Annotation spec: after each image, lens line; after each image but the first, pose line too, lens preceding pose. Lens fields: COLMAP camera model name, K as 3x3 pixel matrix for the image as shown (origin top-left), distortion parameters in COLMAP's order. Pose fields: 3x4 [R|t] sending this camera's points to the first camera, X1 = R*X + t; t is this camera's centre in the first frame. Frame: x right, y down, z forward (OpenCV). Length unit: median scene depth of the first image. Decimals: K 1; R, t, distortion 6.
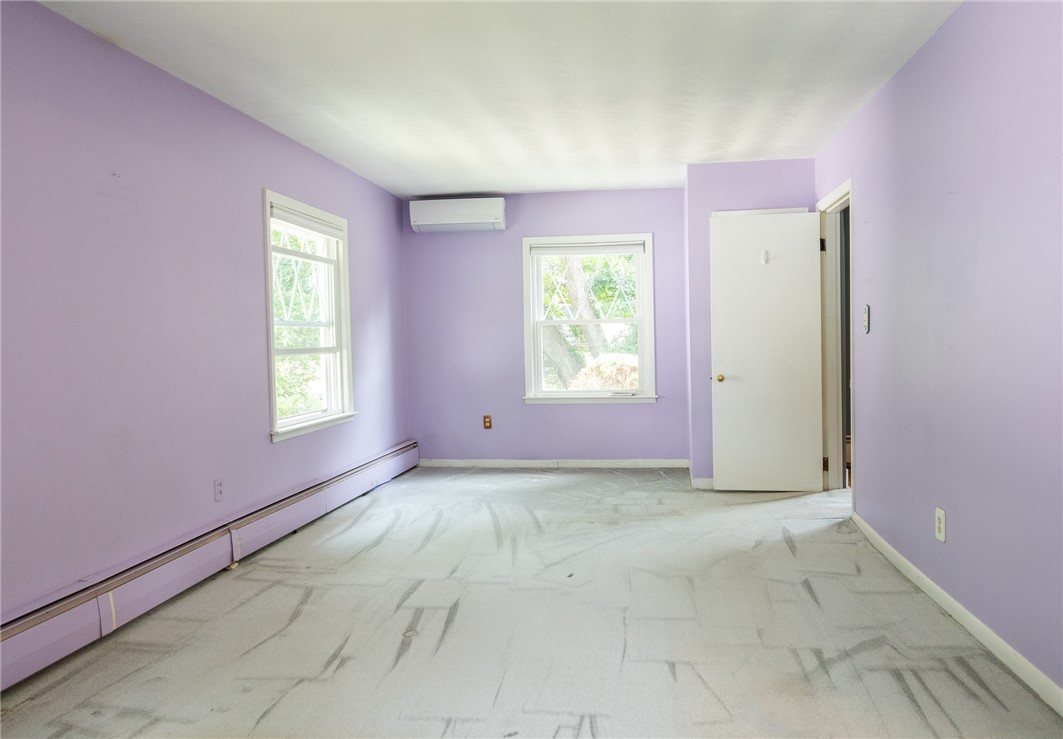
lens RADIAL K [[740.2, 0, 542.5], [0, 740.2, 363.6], [0, 0, 1]] dist [-0.016348, 0.009362]
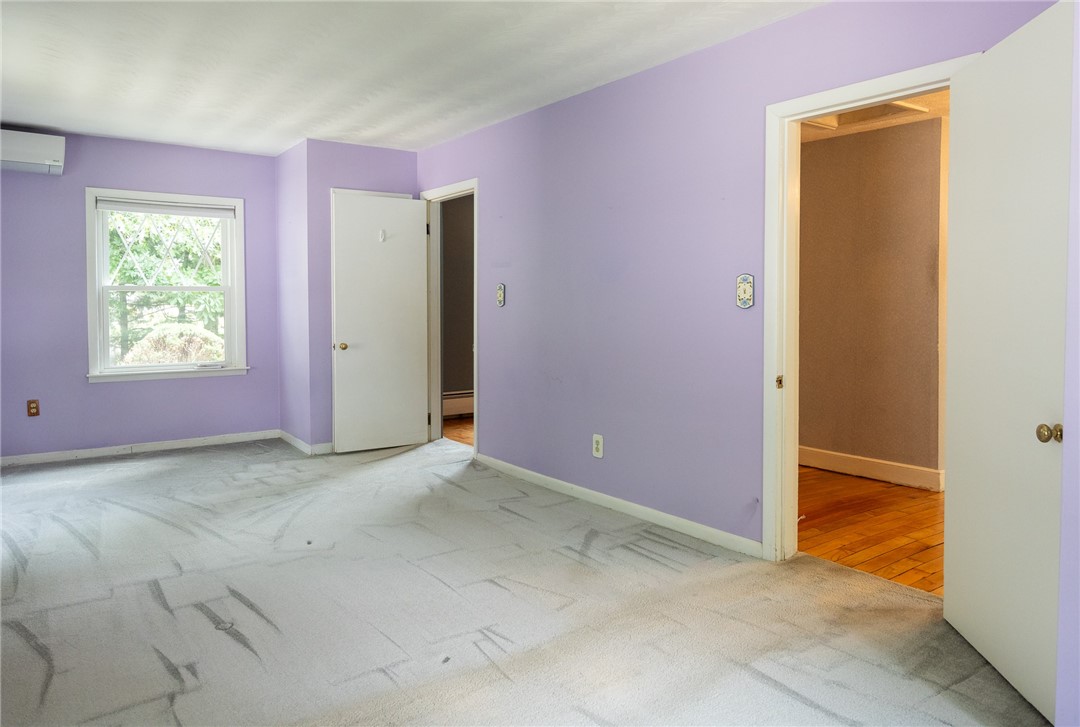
lens RADIAL K [[748.9, 0, 534.7], [0, 748.9, 330.0], [0, 0, 1]] dist [-0.005630, -0.001930]
pose [[0.732730, -0.006279, 0.680490, -0.308995], [0.011566, 0.999928, -0.003228, 0.003062], [-0.680421, 0.010236, 0.732750, 0.030767]]
